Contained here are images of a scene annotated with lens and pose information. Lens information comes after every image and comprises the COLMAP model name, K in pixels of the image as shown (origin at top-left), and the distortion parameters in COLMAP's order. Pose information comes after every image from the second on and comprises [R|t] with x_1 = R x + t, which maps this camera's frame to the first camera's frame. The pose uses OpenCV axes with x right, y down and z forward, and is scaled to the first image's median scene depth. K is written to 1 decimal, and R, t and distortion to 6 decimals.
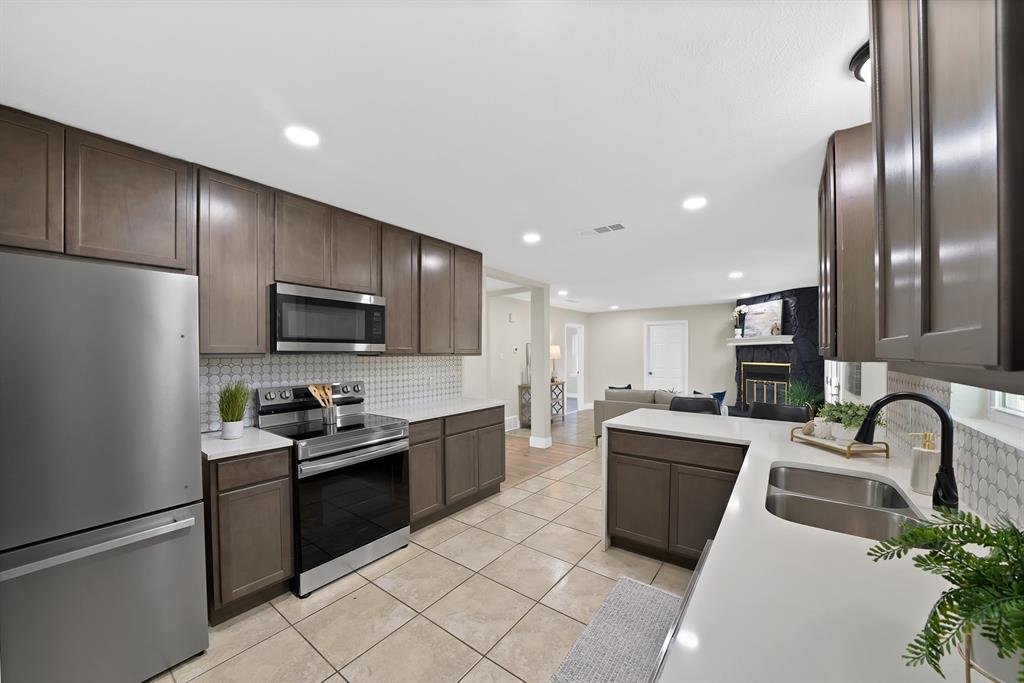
lens RADIAL K [[374.8, 0, 508.7], [0, 374.8, 357.5], [0, 0, 1]] dist [-0.021617, 0.000046]
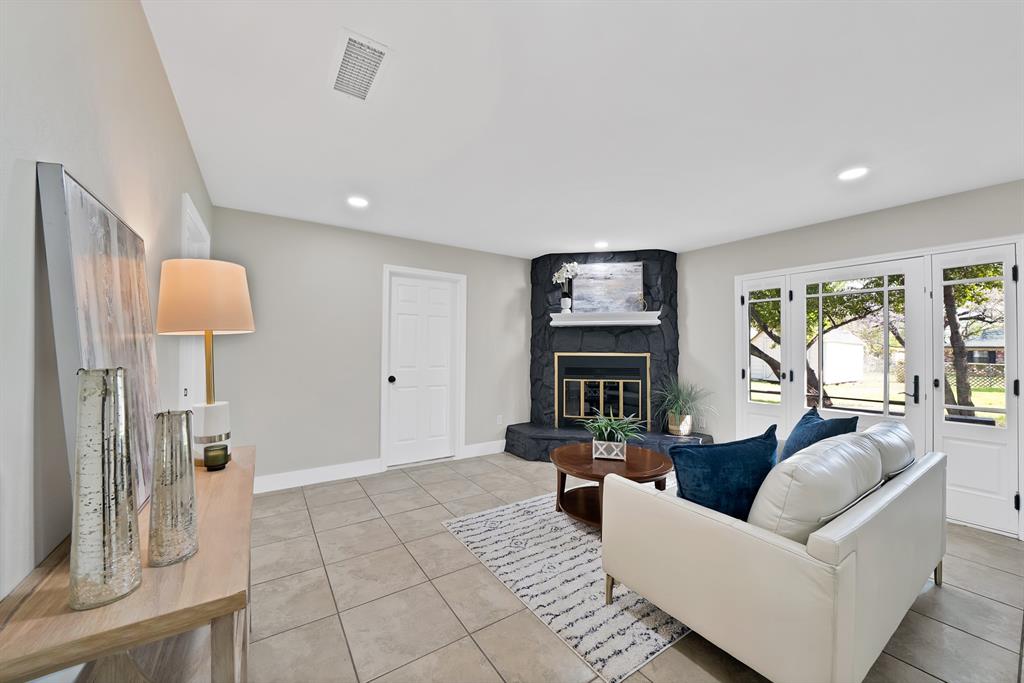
lens RADIAL K [[374.1, 0, 509.0], [0, 374.1, 344.4], [0, 0, 1]] dist [-0.016831, 0.000412]
pose [[0.327825, 0.019784, 0.944531, -0.004769], [0.002570, 0.999758, -0.021832, 0.014147], [-0.944735, 0.009585, 0.327695, 0.996029]]
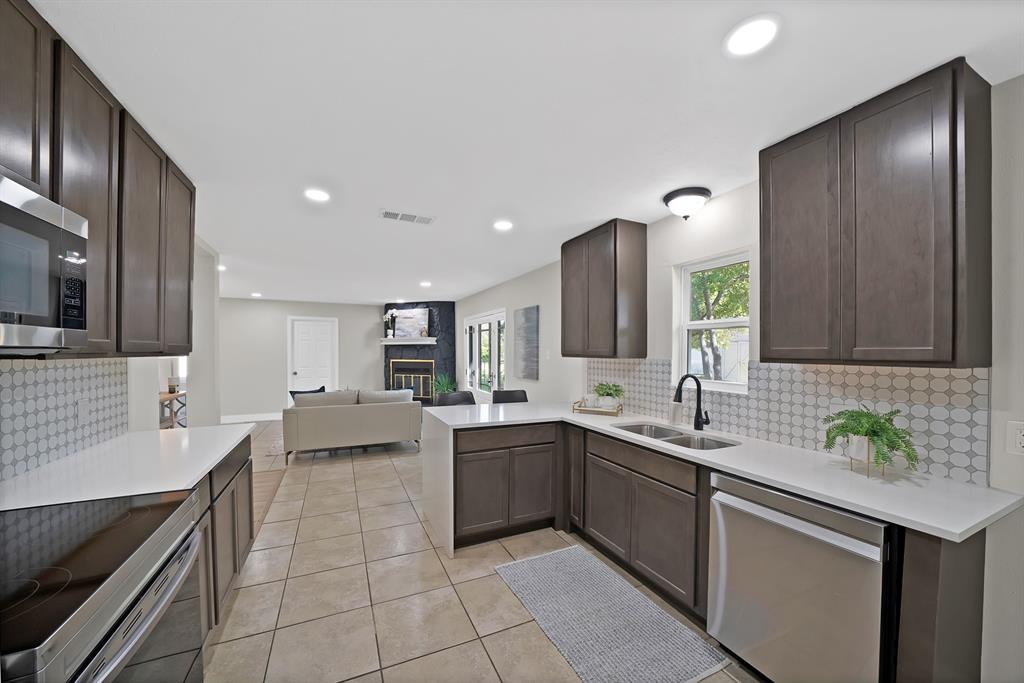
lens RADIAL K [[367.7, 0, 511.7], [0, 367.7, 355.9], [0, 0, 1]] dist [-0.020124, 0.000052]
pose [[0.465763, -0.006377, 0.884887, -0.215416], [0.003536, 0.999979, 0.005345, -0.003410], [-0.884903, 0.000640, 0.465776, 0.180059]]
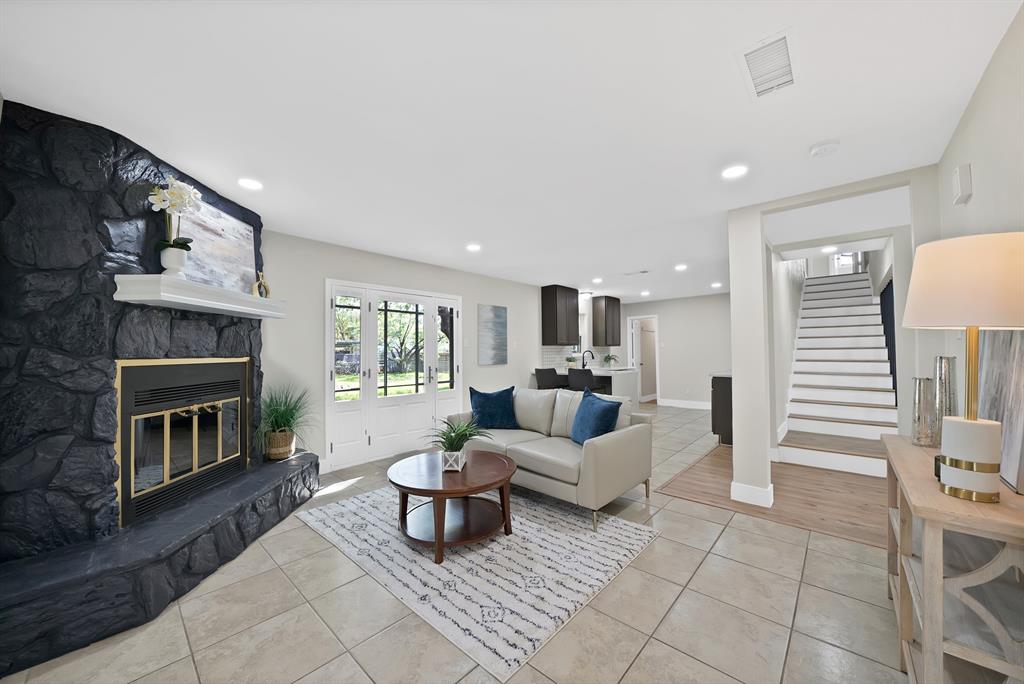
lens RADIAL K [[370.6, 0, 510.3], [0, 370.6, 343.1], [0, 0, 1]] dist [-0.020418, 0.000340]
pose [[-0.995655, 0.013157, 0.092181, 0.352115], [0.011914, 0.999831, -0.014020, 0.008209], [-0.092350, -0.012861, -0.995644, 1.433829]]
